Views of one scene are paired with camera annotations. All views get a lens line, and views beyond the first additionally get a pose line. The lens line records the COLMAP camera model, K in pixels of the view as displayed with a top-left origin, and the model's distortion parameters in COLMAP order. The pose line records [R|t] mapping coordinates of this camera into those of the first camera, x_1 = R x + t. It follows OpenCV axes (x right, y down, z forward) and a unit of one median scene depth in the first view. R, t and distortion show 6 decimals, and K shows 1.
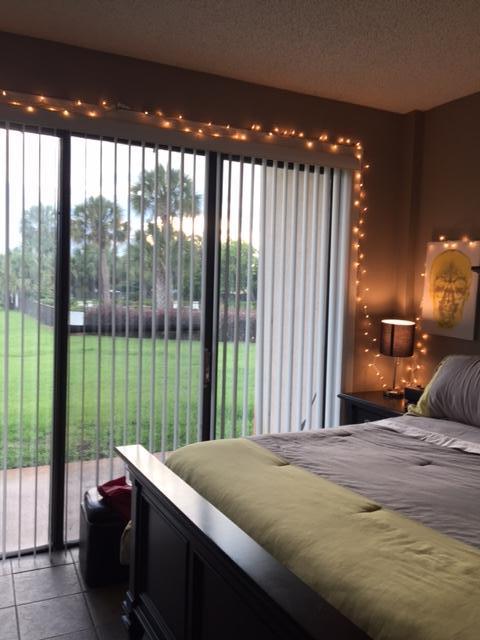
lens RADIAL K [[568.3, 0, 243.1], [0, 568.3, 322.4], [0, 0, 1]] dist [0.001516, -0.005907]
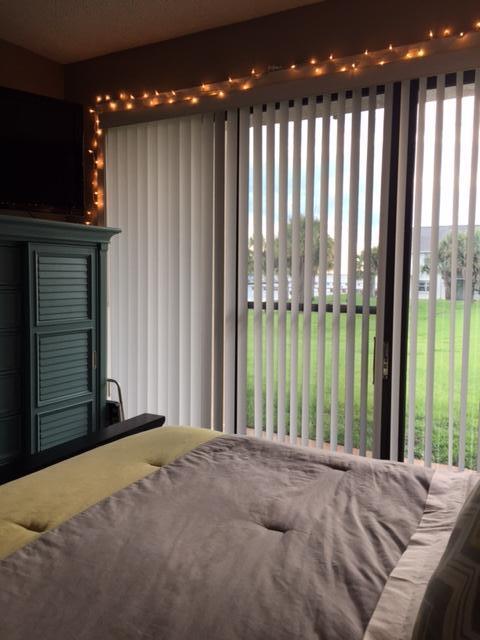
lens RADIAL K [[568.3, 0, 241.0], [0, 568.3, 315.5], [0, 0, 1]] dist [0.001516, -0.005907]
pose [[0.544871, 0.038232, -0.837648, 0.708242], [-0.040537, 0.998993, 0.019228, 0.014442], [0.837539, 0.023479, 0.545872, 0.573367]]
